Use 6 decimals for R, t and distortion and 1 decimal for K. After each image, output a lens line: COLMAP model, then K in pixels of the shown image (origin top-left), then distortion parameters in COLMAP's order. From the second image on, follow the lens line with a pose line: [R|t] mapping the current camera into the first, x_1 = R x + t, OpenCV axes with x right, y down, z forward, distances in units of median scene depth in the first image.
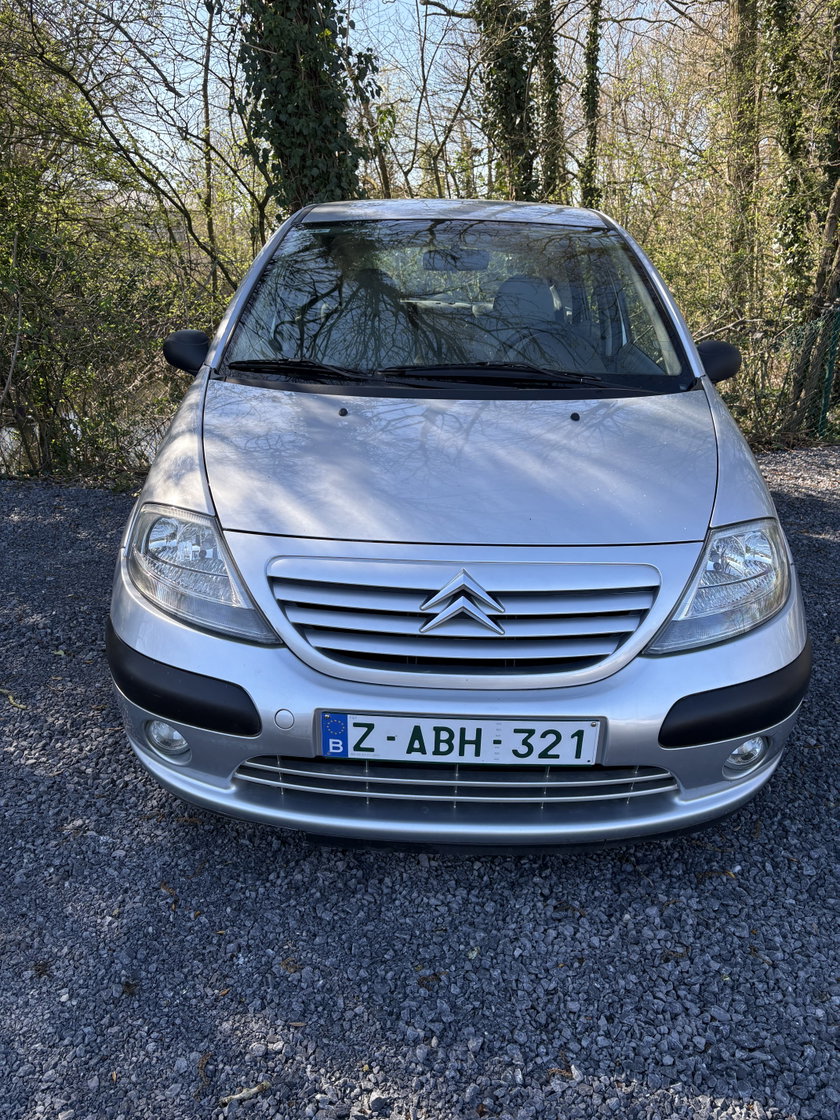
lens RADIAL K [[752.9, 0, 406.3], [0, 752.9, 561.0], [0, 0, 1]] dist [0.091506, -0.091772]
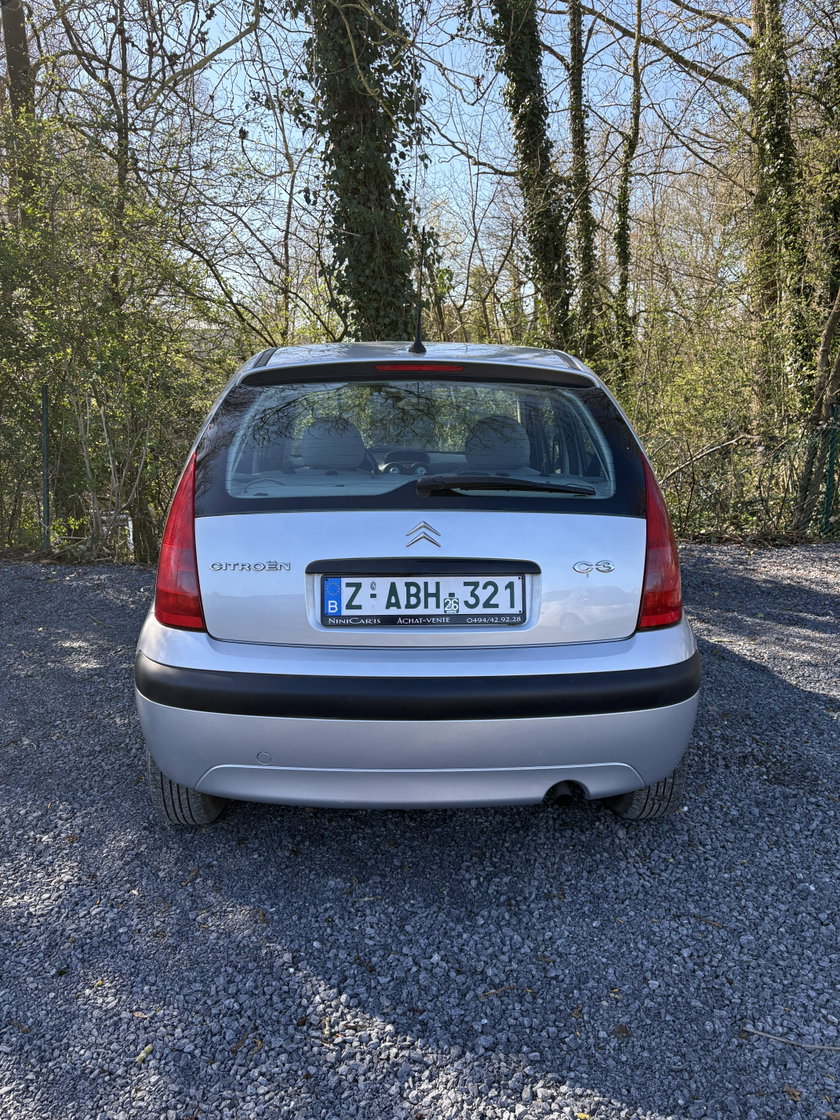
lens RADIAL K [[843.2, 0, 420.0], [0, 843.2, 560.0], [0, 0, 1]] dist [0.050525, -0.143899]
pose [[0.999246, 0.007984, -0.038006, -0.007865], [-0.013218, 0.990129, -0.139534, 0.048687], [0.036516, 0.139931, 0.989488, -0.220783]]
